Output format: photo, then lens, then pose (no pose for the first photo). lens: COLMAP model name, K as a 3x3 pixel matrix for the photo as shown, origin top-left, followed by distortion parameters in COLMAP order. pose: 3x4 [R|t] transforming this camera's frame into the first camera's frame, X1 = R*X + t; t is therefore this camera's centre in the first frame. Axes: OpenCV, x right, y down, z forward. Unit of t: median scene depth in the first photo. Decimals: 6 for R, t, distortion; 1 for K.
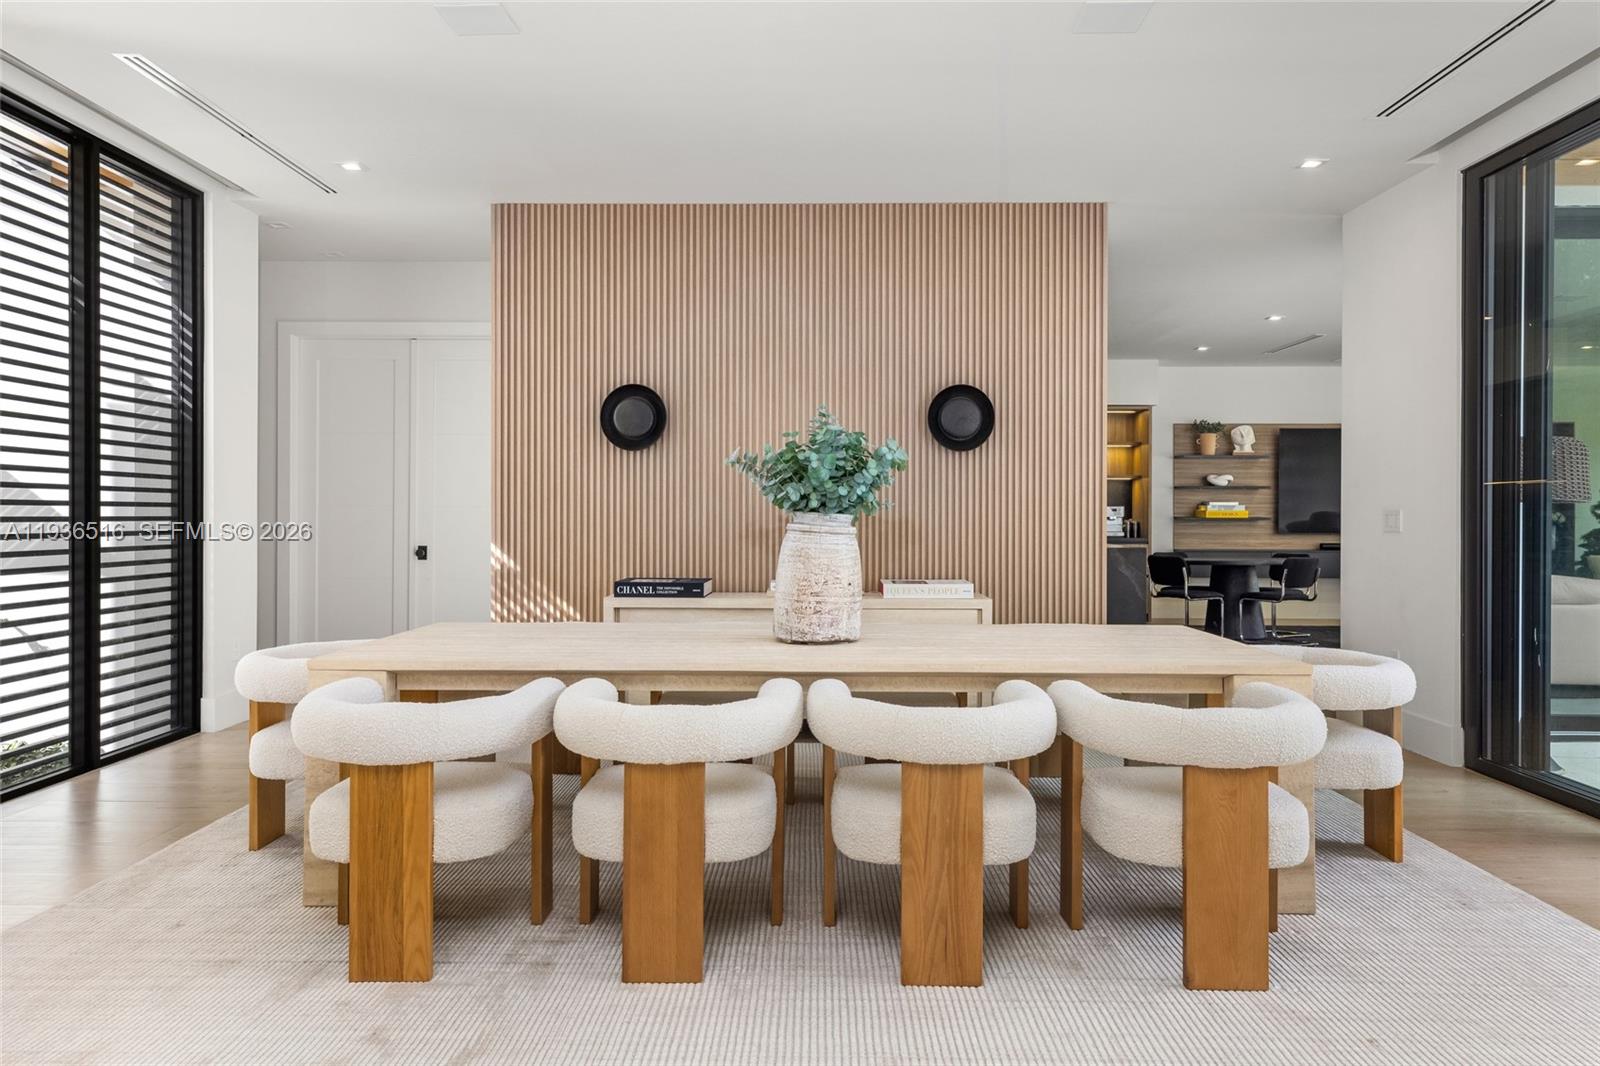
lens RADIAL K [[1098.0, 0, 796.4], [0, 1098.0, 508.4], [0, 0, 1]] dist [0.018858, 0.001966]
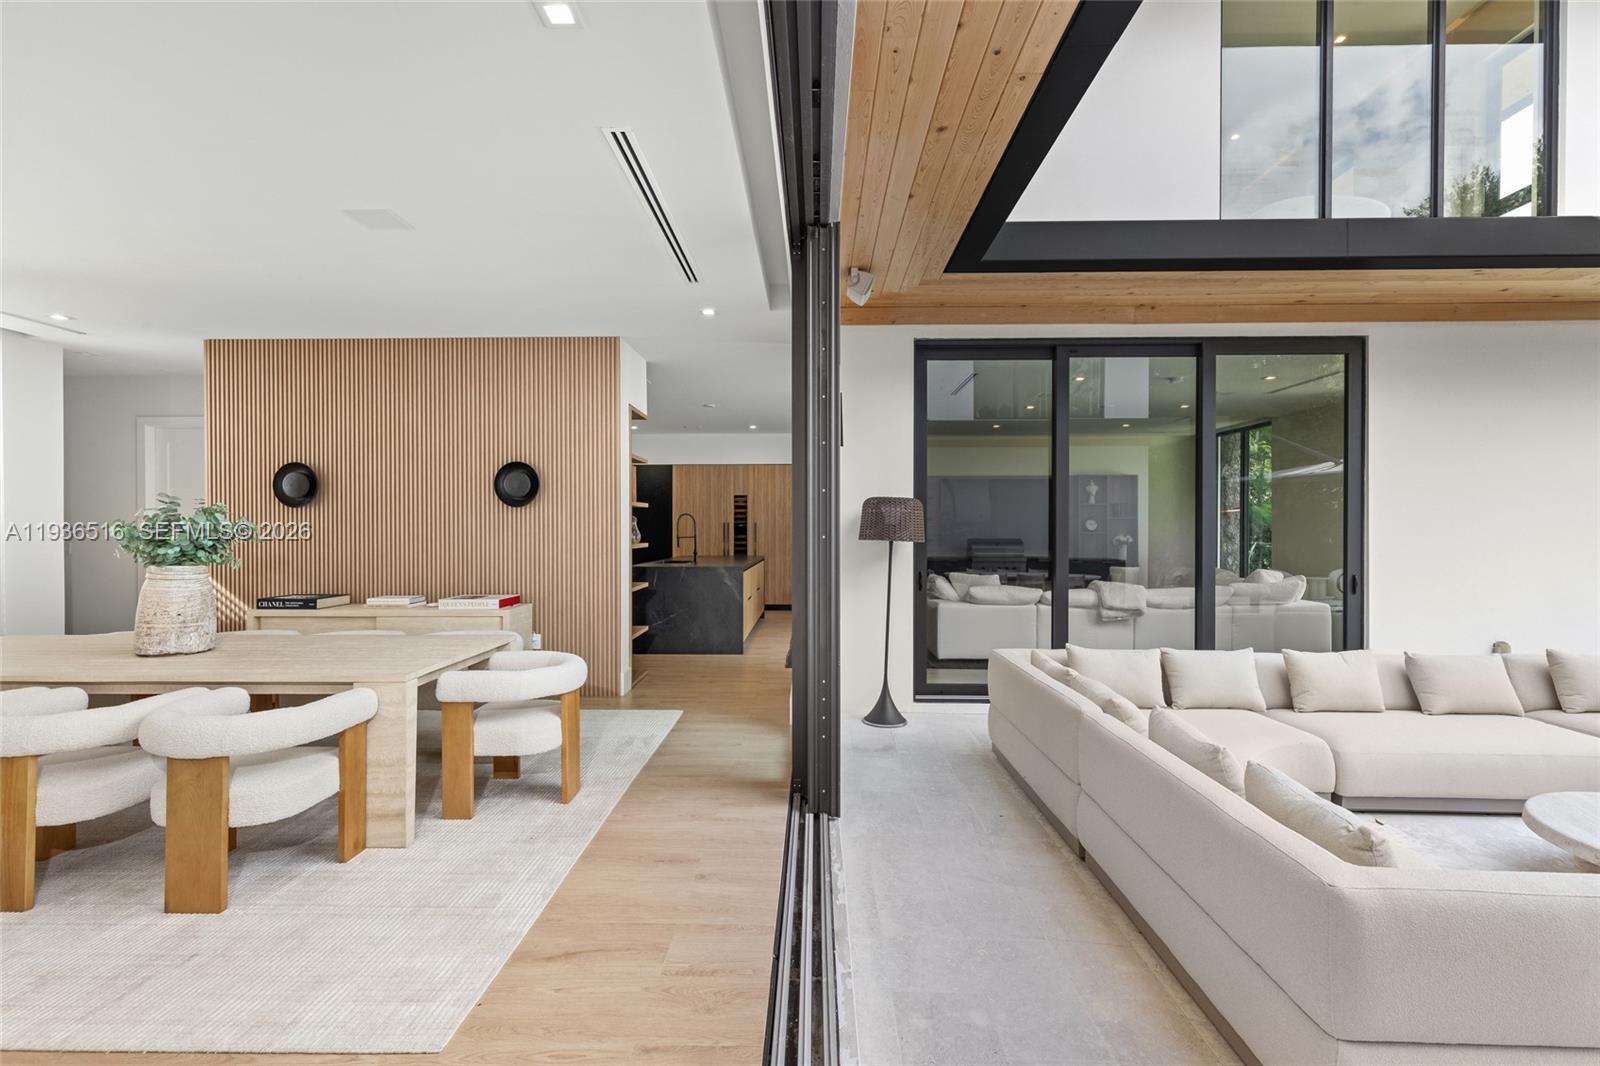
lens RADIAL K [[728.1, 0, 799.9], [0, 728.1, 531.4], [0, 0, 1]] dist [0.003954, 0.000244]
pose [[0.999965, -0.004029, -0.007274, 0.535995], [0.004117, 0.999918, 0.012128, -0.029965], [0.007225, -0.012158, 0.999900, 0.029805]]
